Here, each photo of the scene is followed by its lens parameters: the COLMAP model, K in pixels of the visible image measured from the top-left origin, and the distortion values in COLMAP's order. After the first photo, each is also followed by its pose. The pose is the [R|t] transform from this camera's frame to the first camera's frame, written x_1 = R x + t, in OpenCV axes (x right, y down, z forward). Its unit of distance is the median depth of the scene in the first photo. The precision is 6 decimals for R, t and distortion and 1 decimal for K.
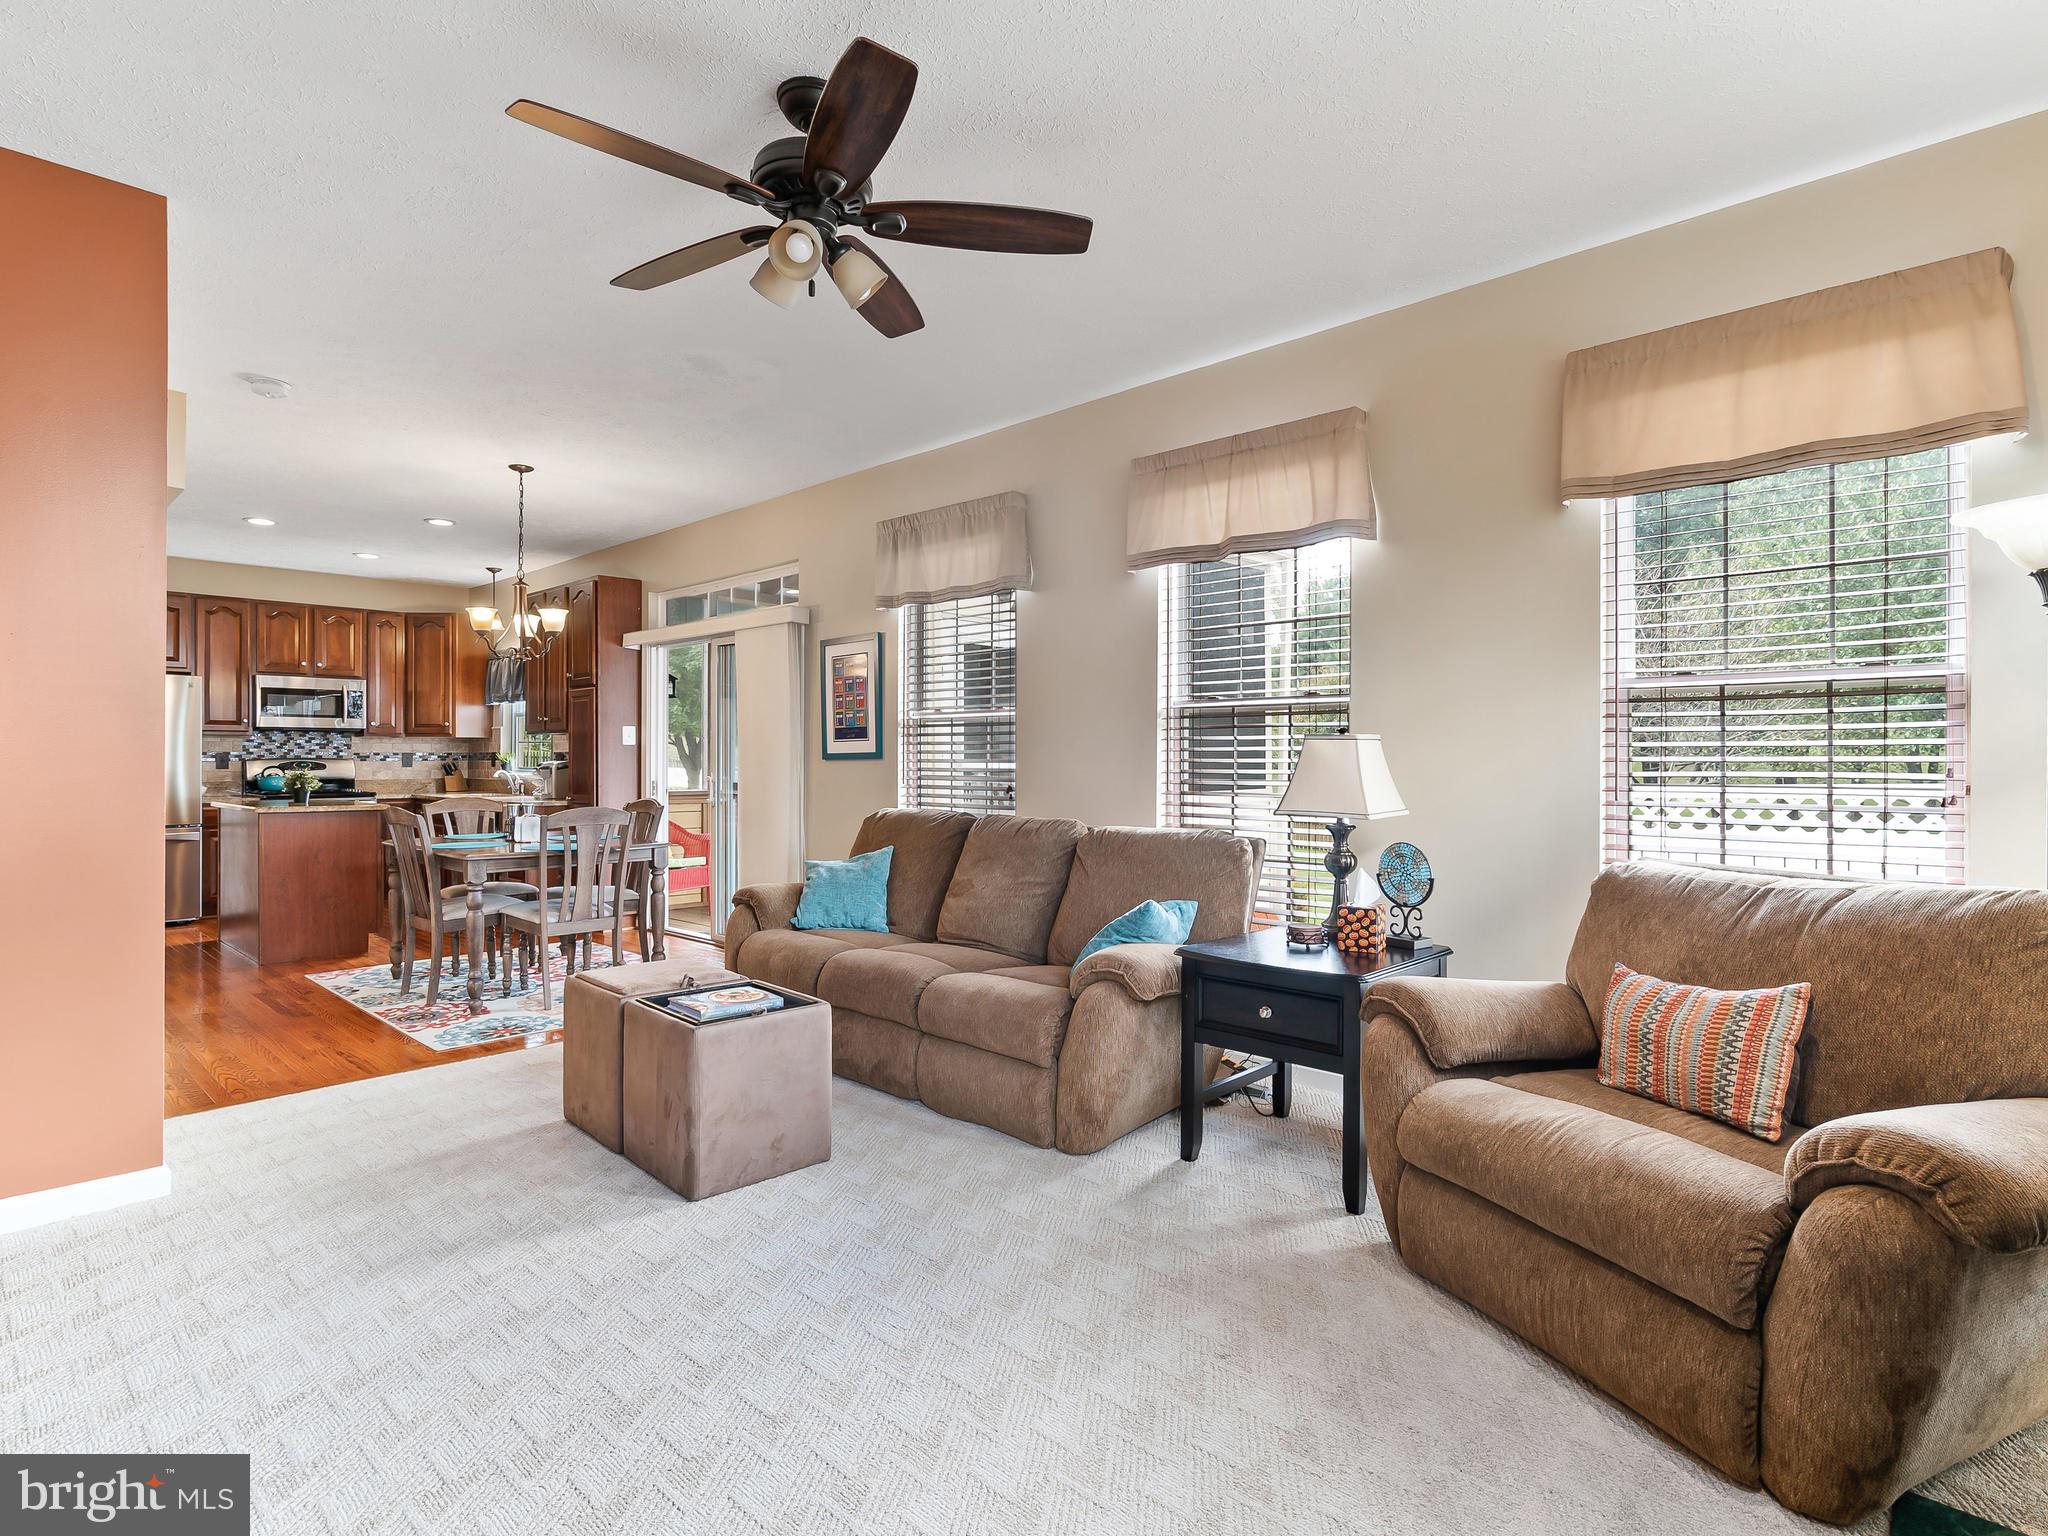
lens RADIAL K [[1073.3, 0, 1042.0], [0, 1073.3, 742.5], [0, 0, 1]] dist [0.001174, 0.000184]
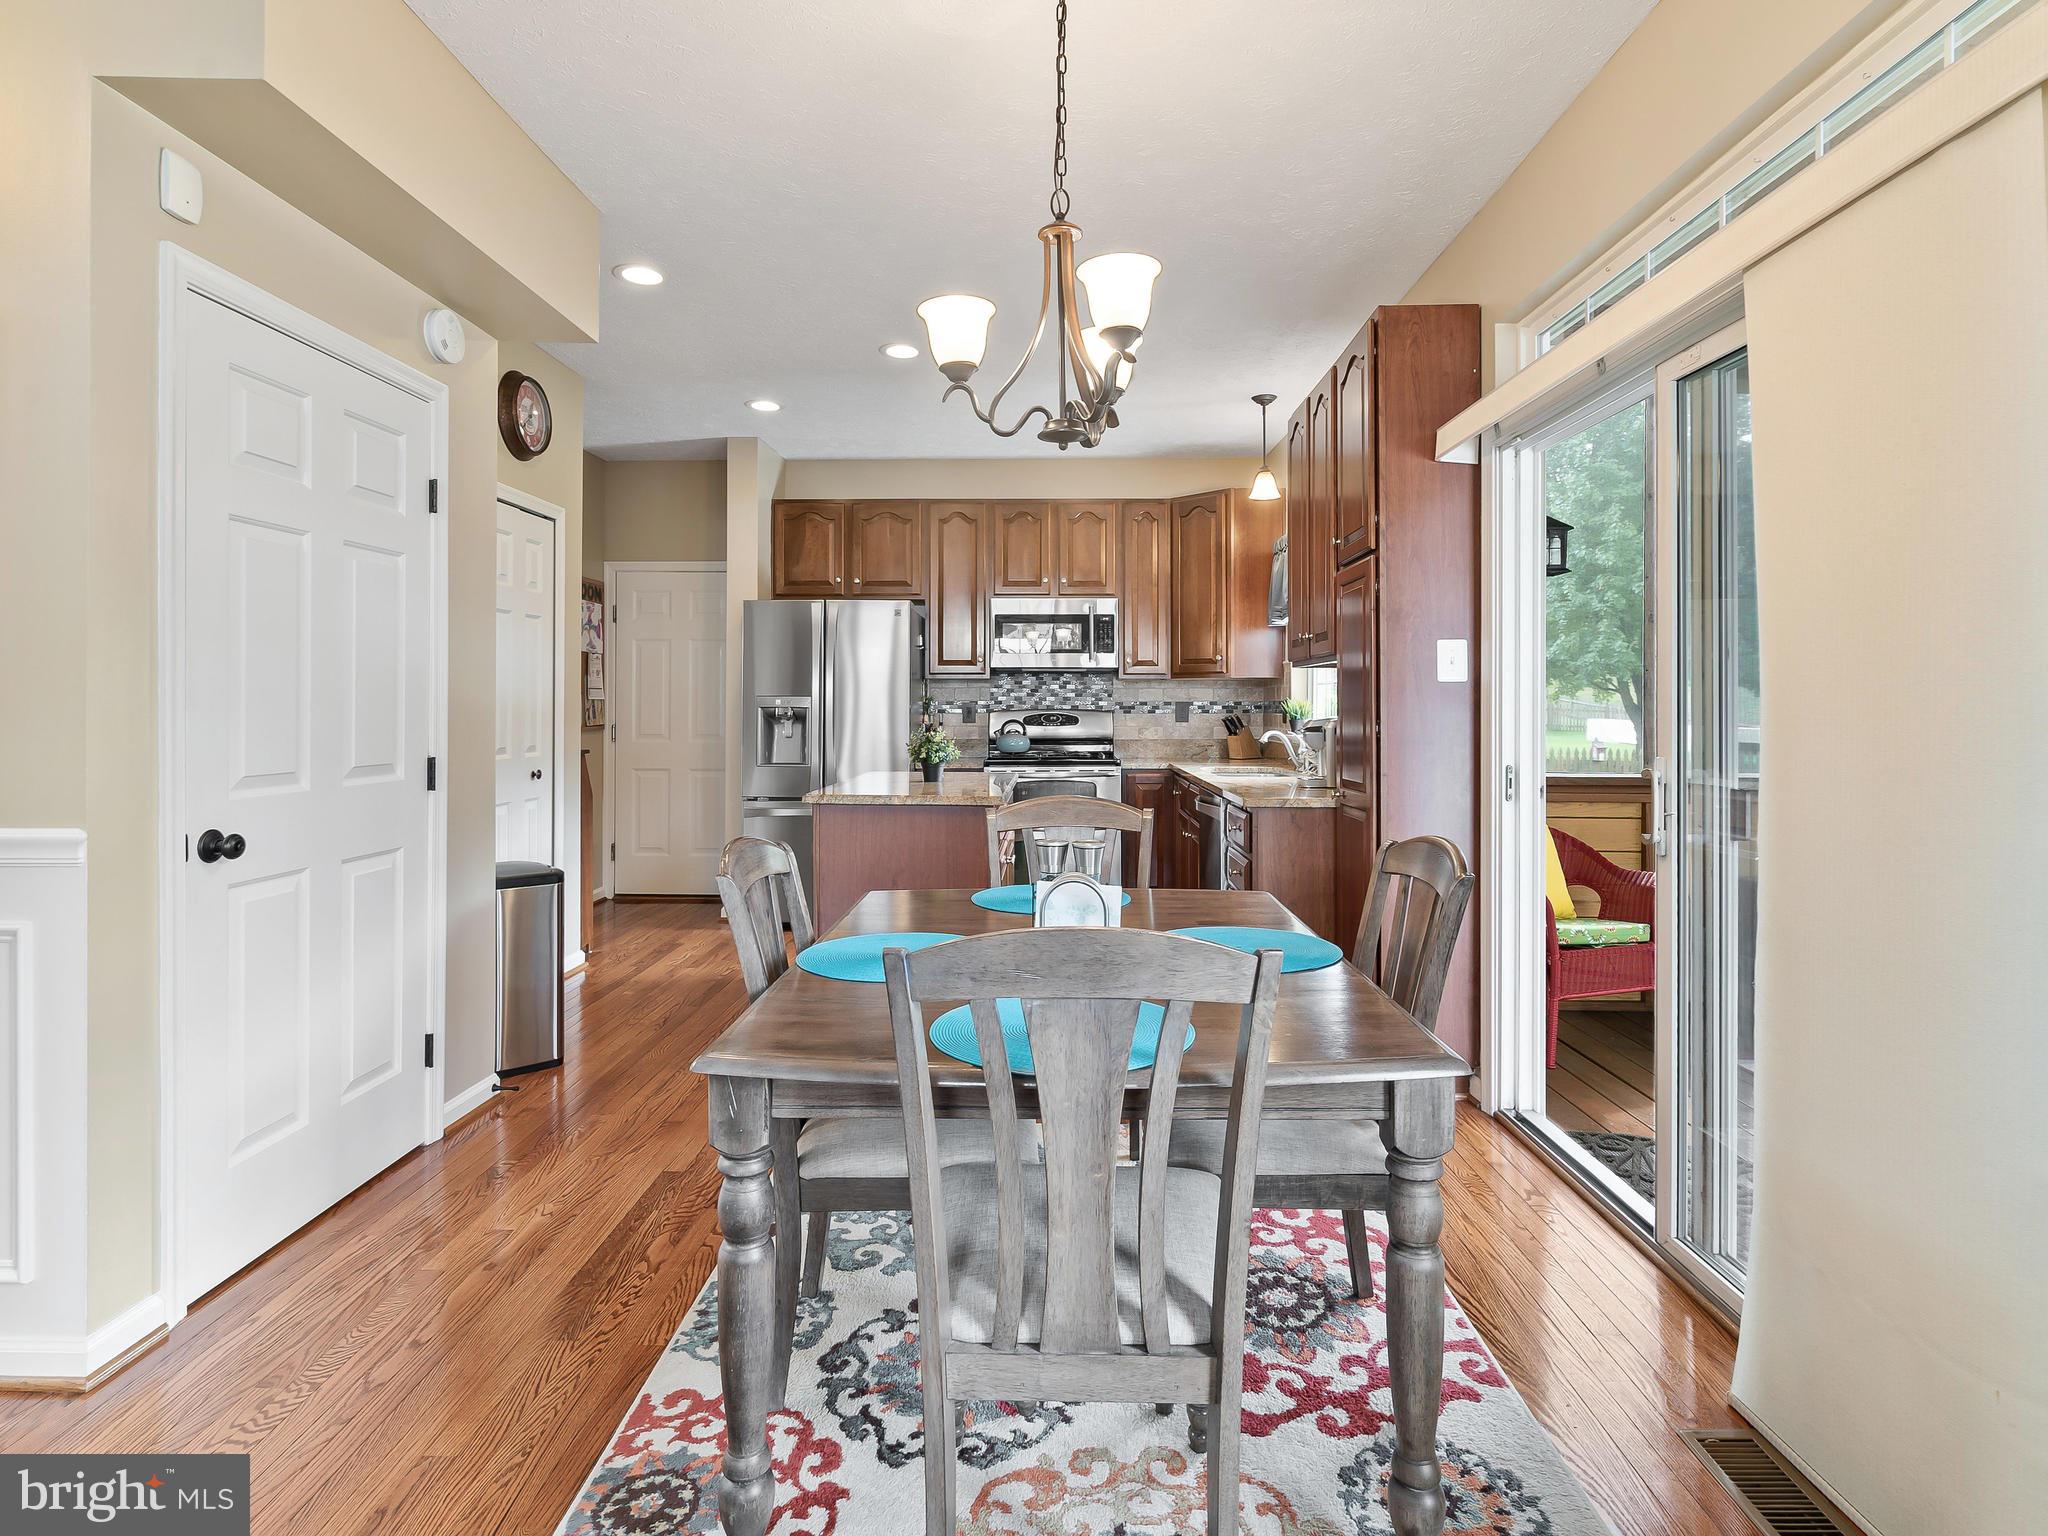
lens RADIAL K [[1073.3, 0, 1042.0], [0, 1073.3, 742.5], [0, 0, 1]] dist [0.001174, 0.000184]
pose [[0.684070, 0.024335, -0.729010, -0.147503], [0.009775, 0.999048, 0.042522, 0.005832], [0.729351, -0.036214, 0.683181, 0.482146]]
